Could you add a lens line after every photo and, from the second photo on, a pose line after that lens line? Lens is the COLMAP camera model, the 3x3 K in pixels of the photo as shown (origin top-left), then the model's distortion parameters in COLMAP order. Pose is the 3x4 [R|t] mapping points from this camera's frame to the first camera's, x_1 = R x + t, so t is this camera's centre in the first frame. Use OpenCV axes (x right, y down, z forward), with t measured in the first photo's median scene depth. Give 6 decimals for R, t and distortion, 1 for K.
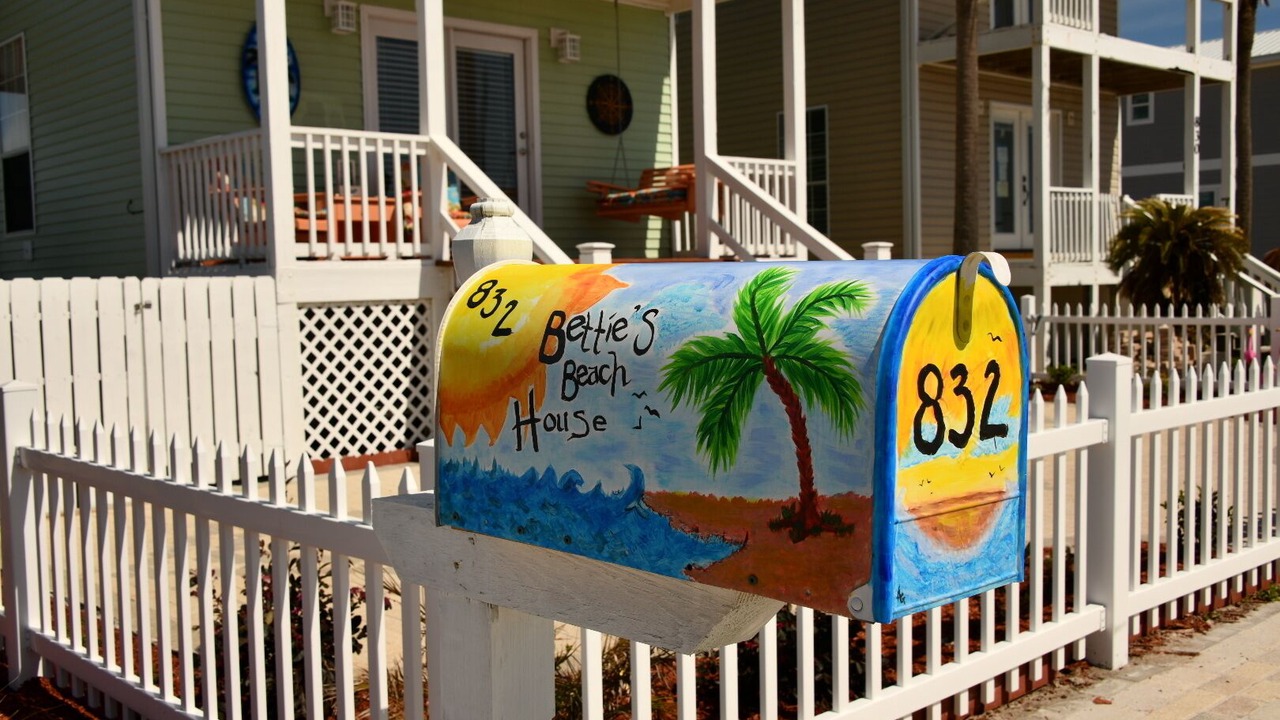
lens RADIAL K [[1258.1, 0, 640.0], [0, 1258.1, 360.0], [0, 0, 1]] dist [-0.001920, 0.017193]
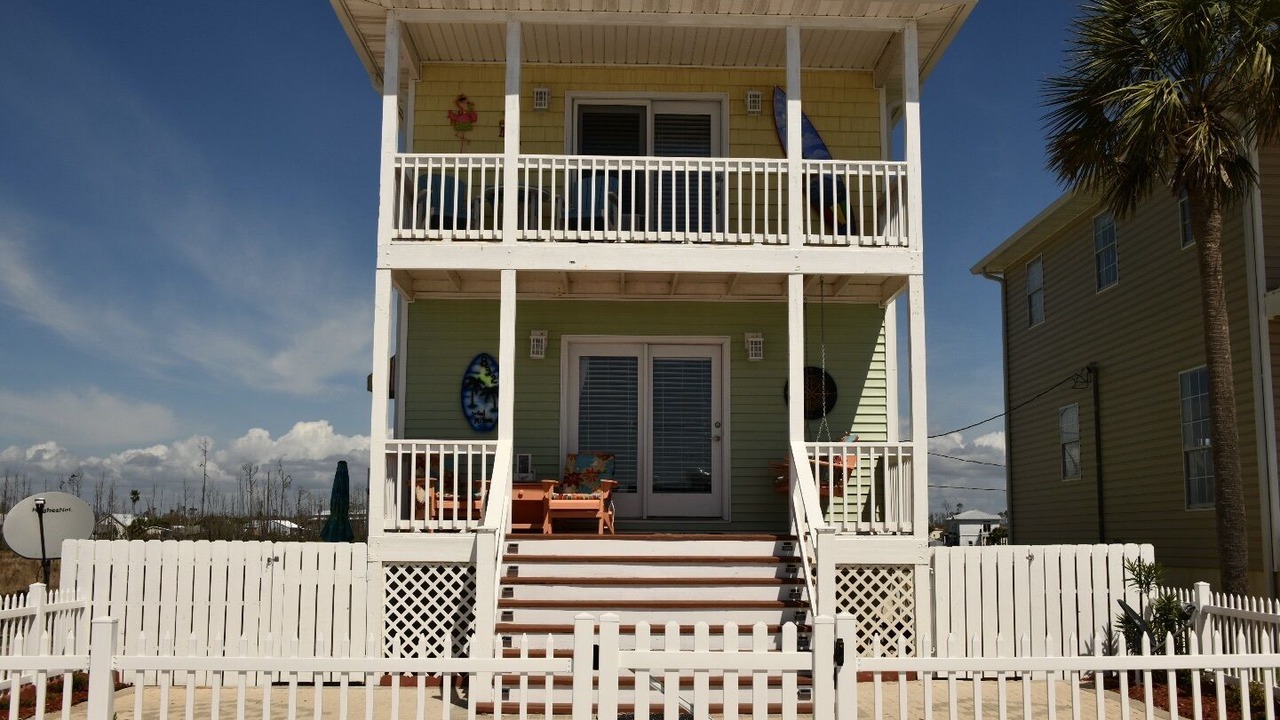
lens RADIAL K [[1299.6, 0, 668.3], [0, 1299.6, 360.5], [0, 0, 1]] dist [-0.067196, 0.003311]
pose [[0.761015, -0.060312, -0.645924, 0.770898], [-0.062655, 0.984181, -0.165714, -0.038820], [0.645701, 0.166581, 0.745198, 0.062594]]
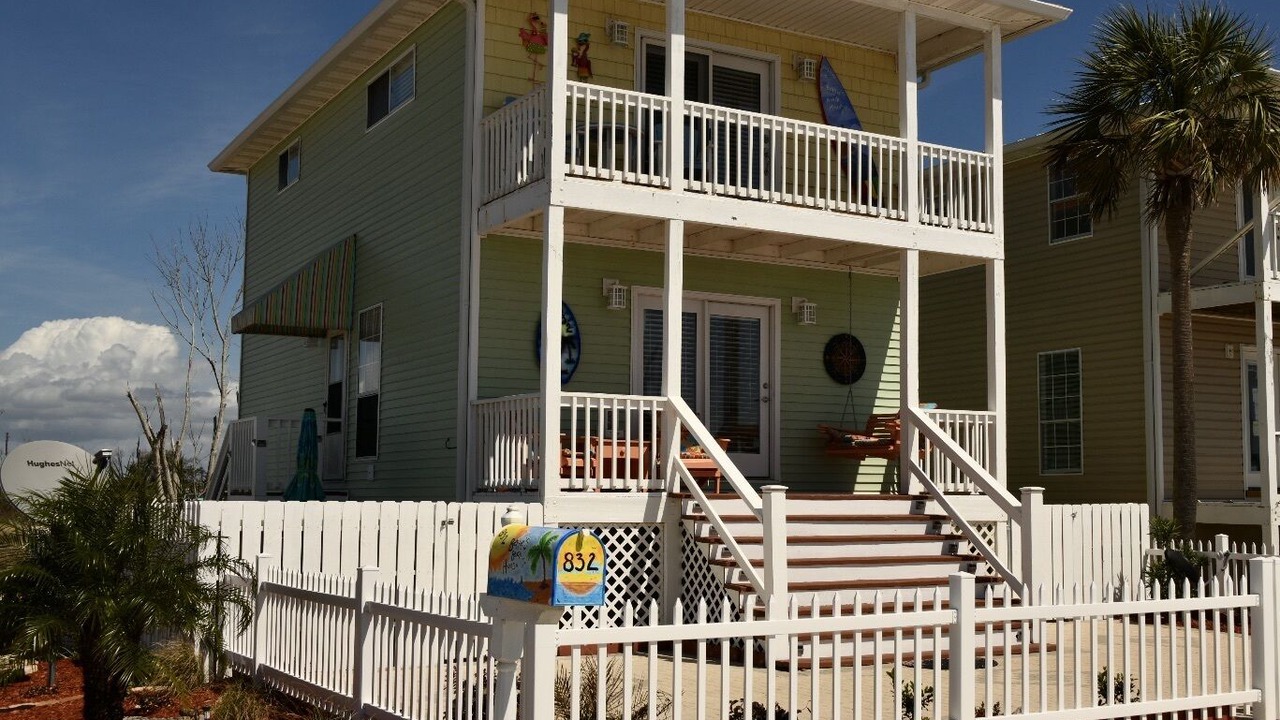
lens RADIAL K [[1440.7, 0, 758.8], [0, 1440.7, 357.6], [0, 0, 1]] dist [-0.042485, -0.000780]
pose [[0.983341, 0.009567, -0.181519, 0.171501], [-0.038362, 0.987044, -0.155794, 0.008623], [0.177677, 0.160162, 0.970968, -0.380801]]
